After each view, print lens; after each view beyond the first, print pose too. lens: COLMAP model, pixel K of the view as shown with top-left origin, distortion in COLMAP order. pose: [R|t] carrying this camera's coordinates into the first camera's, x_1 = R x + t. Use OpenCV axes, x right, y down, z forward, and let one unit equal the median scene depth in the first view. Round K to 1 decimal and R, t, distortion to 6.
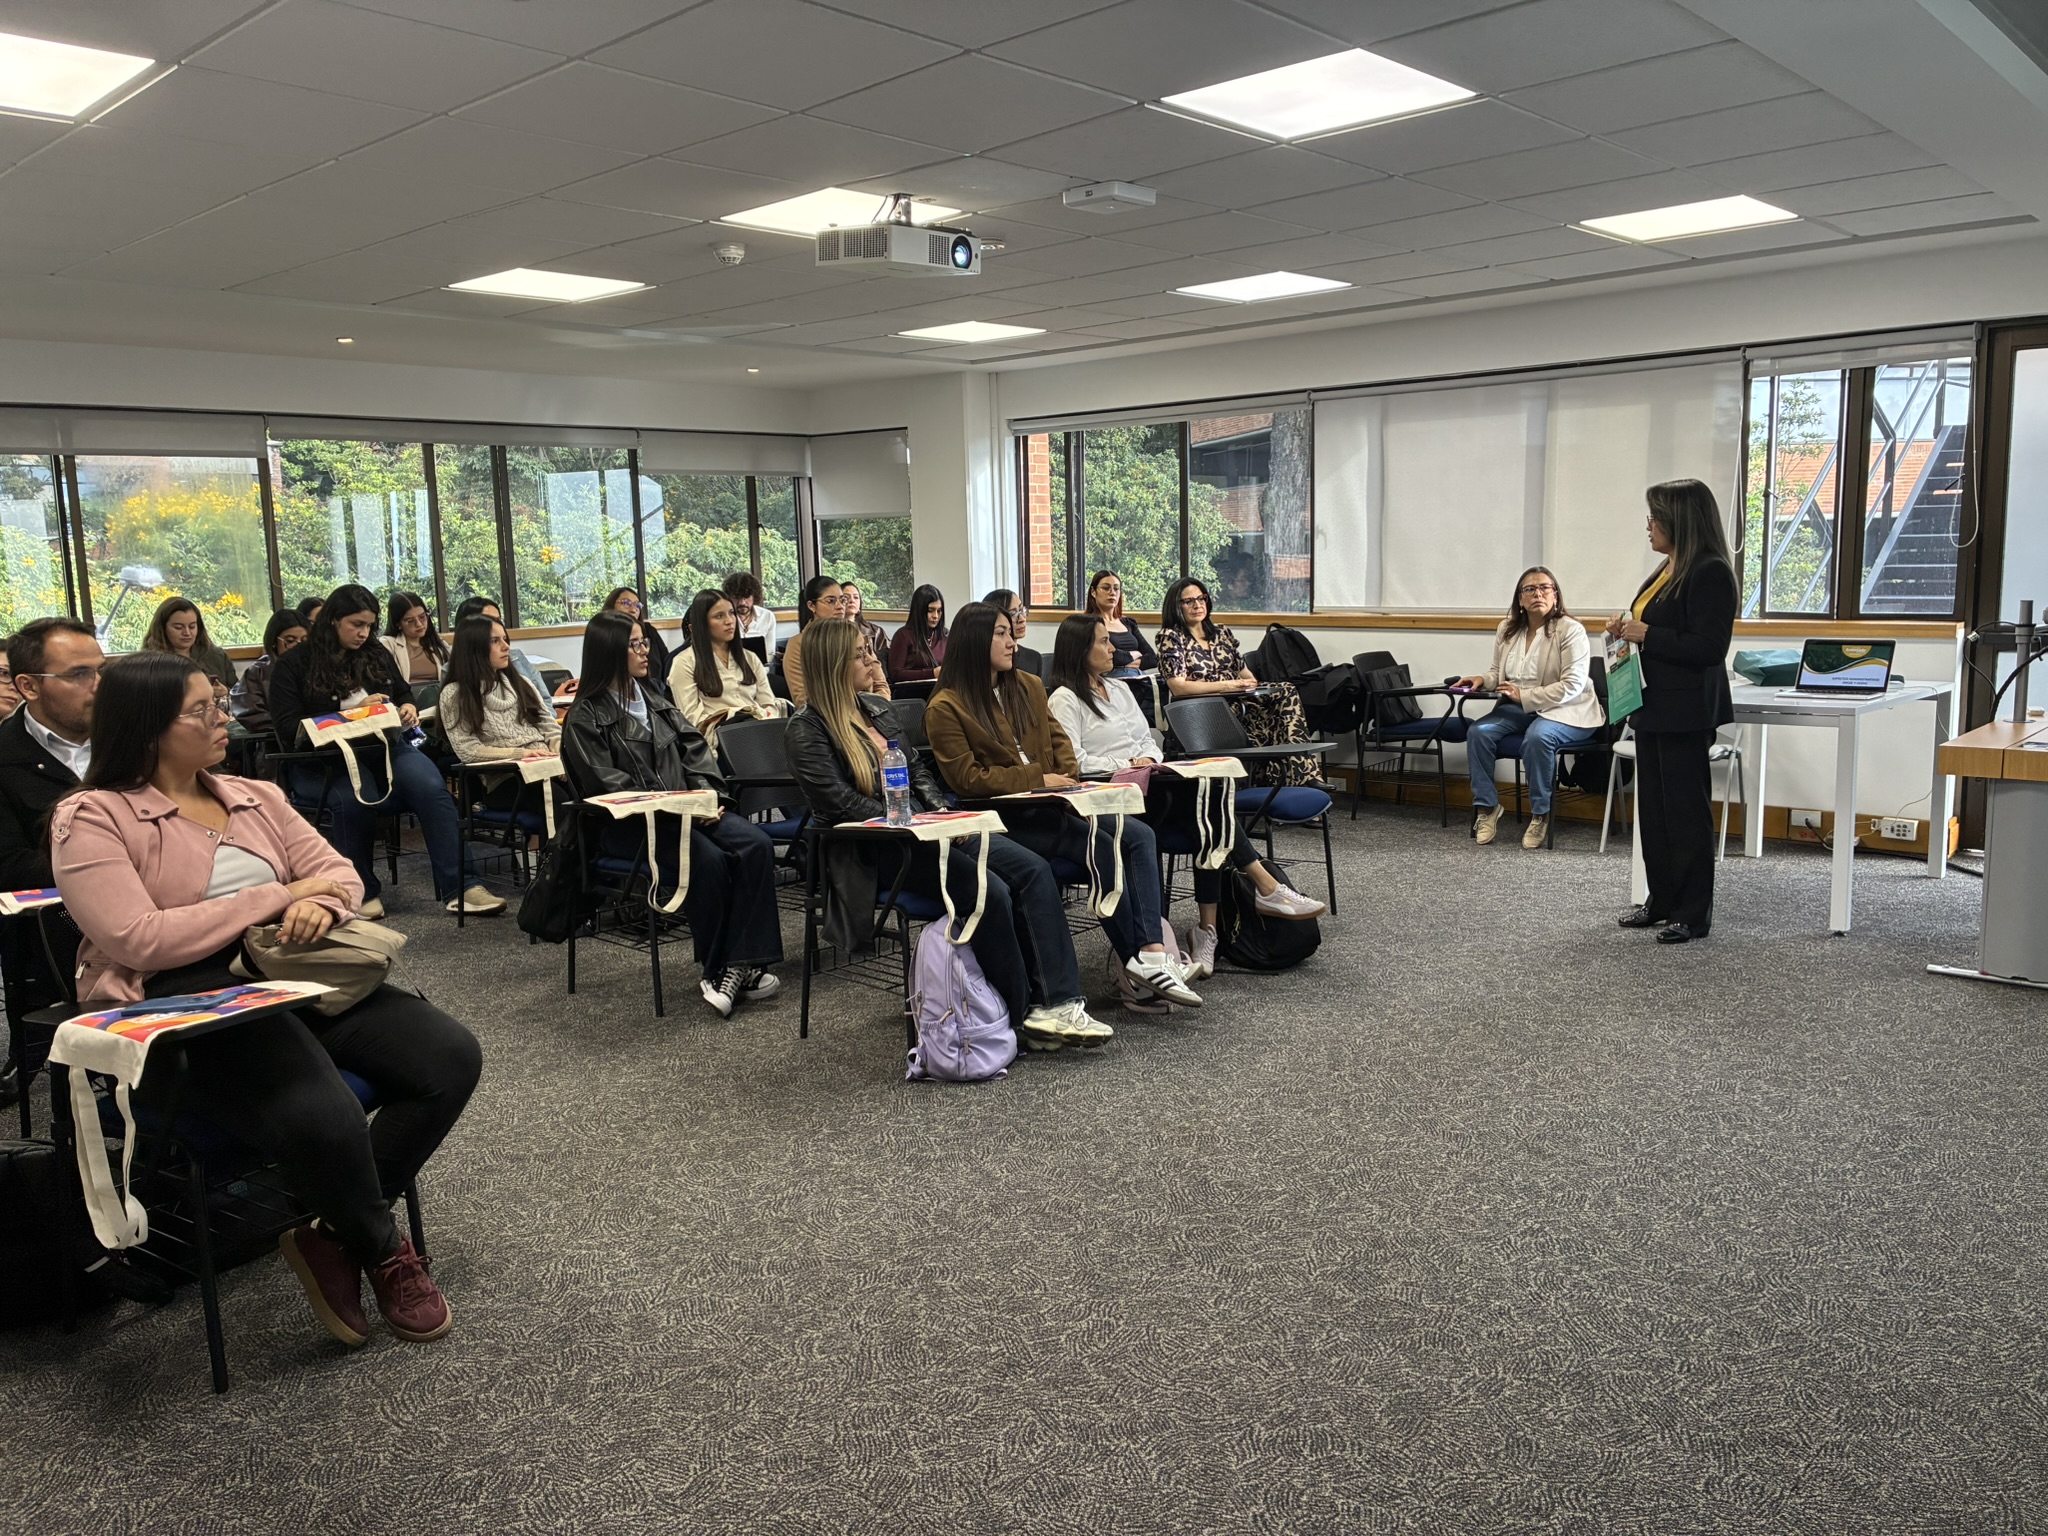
lens RADIAL K [[1553.9, 0, 1024.0], [0, 1553.9, 768.0], [0, 0, 1]] dist [0.065422, -0.066798]
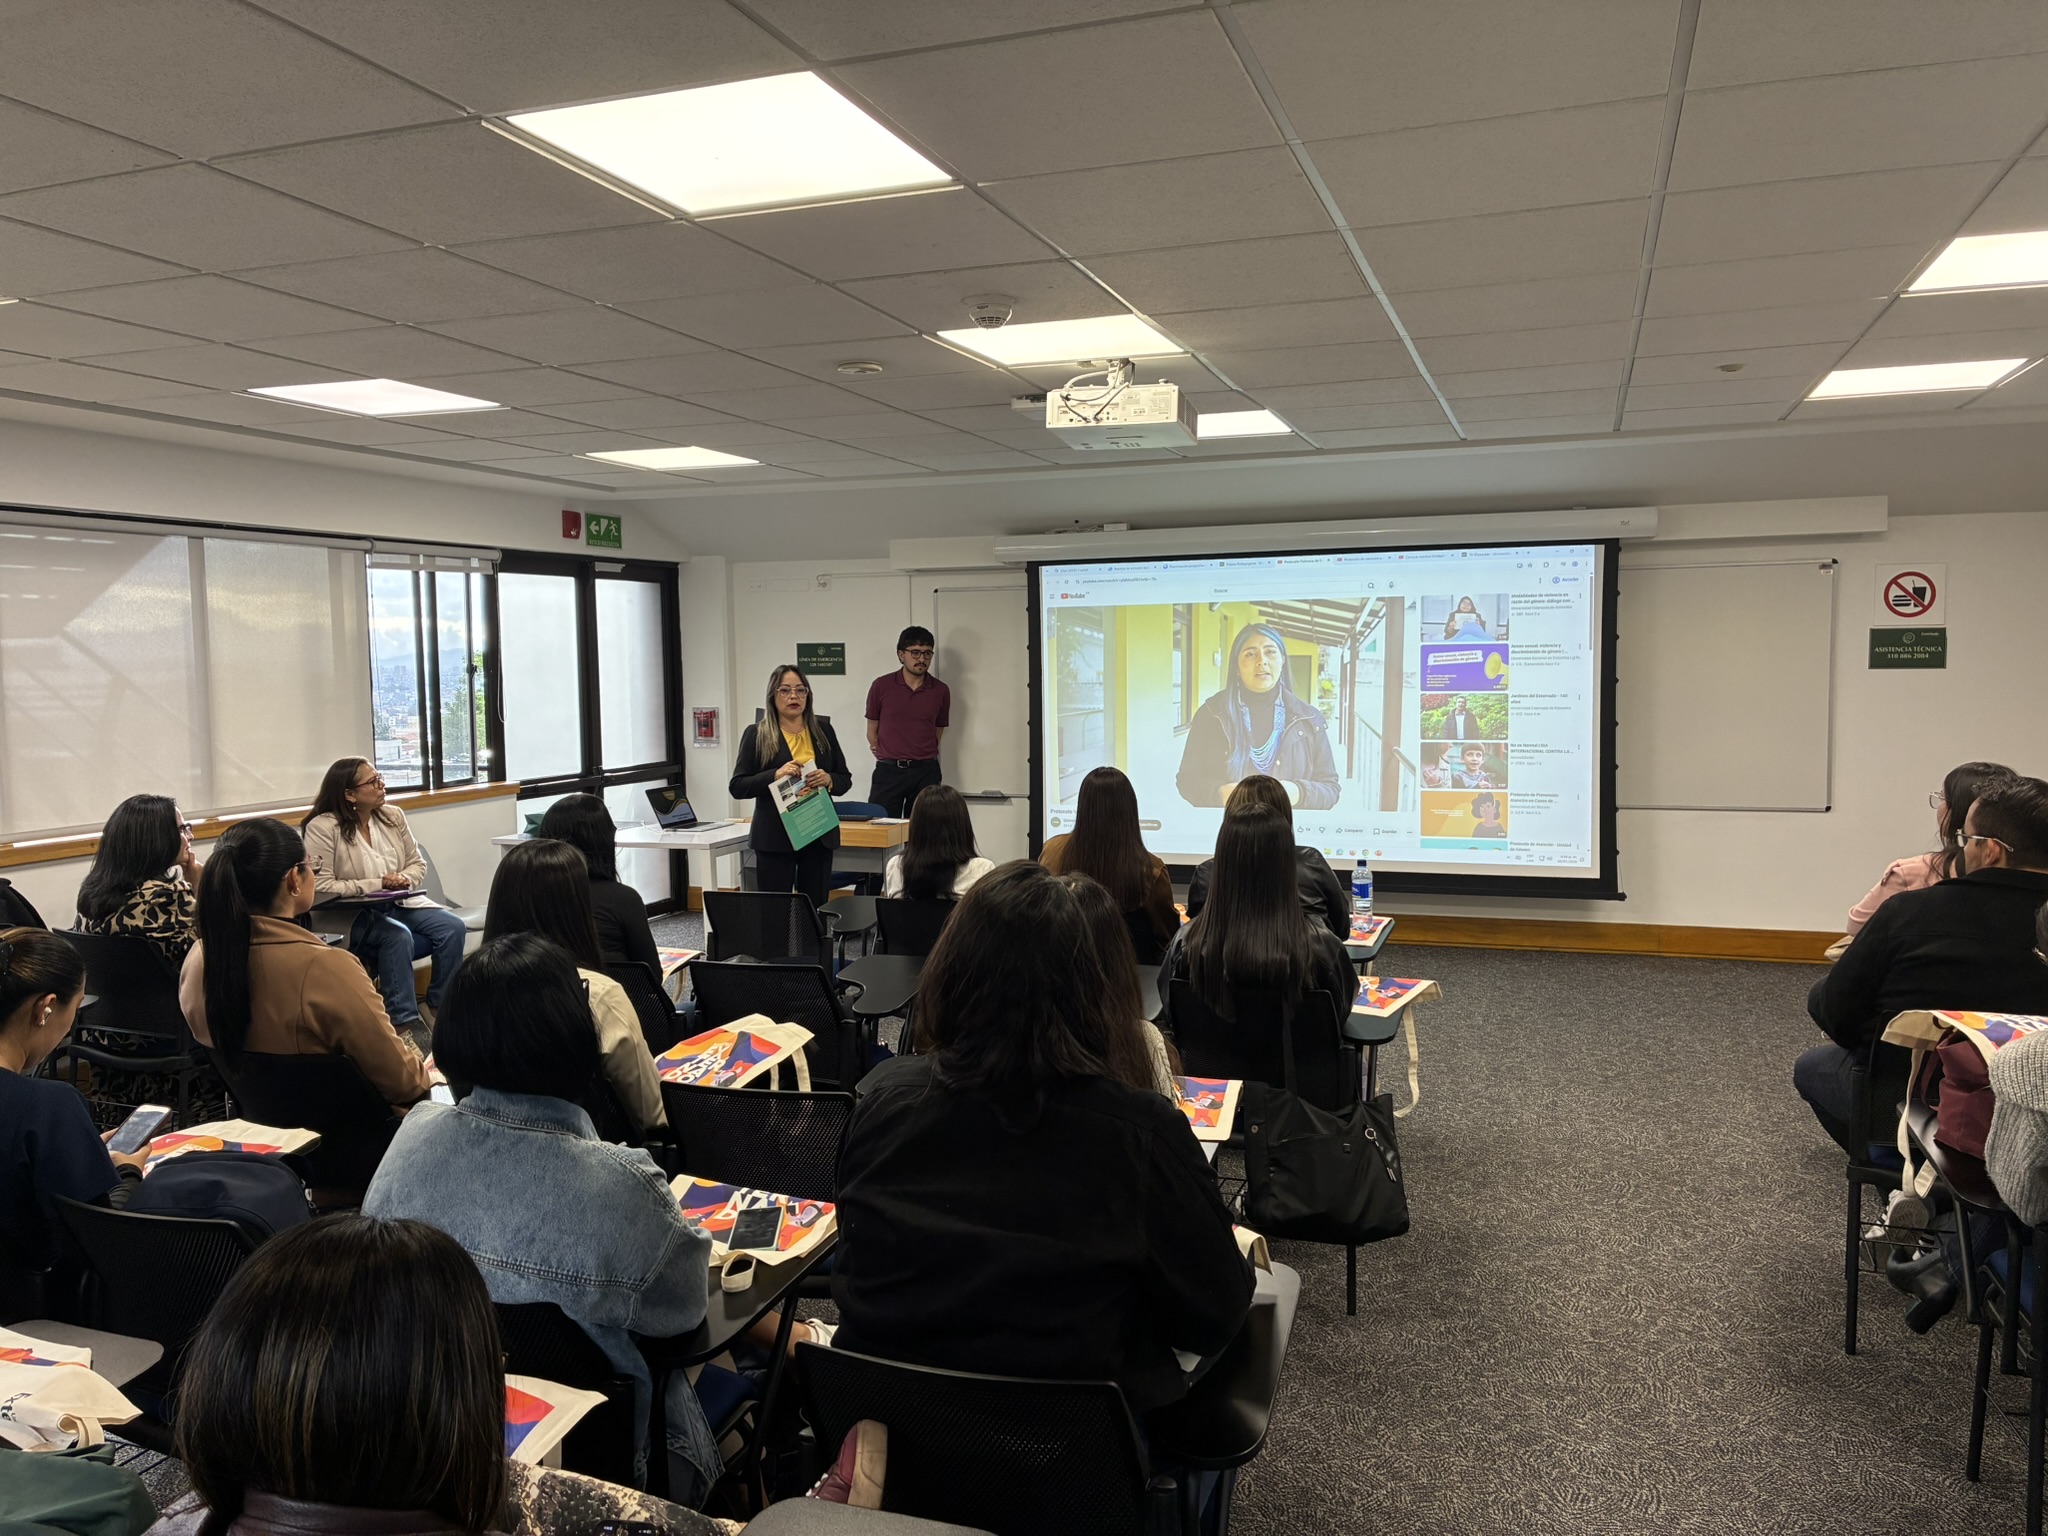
lens RADIAL K [[1553.9, 0, 1024.0], [0, 1553.9, 768.0], [0, 0, 1]] dist [0.065422, -0.066798]
pose [[-0.396653, -0.037294, 0.917211, -1.039157], [0.161401, 0.980776, 0.109677, -0.249184], [-0.903668, 0.191542, -0.383008, 1.590310]]
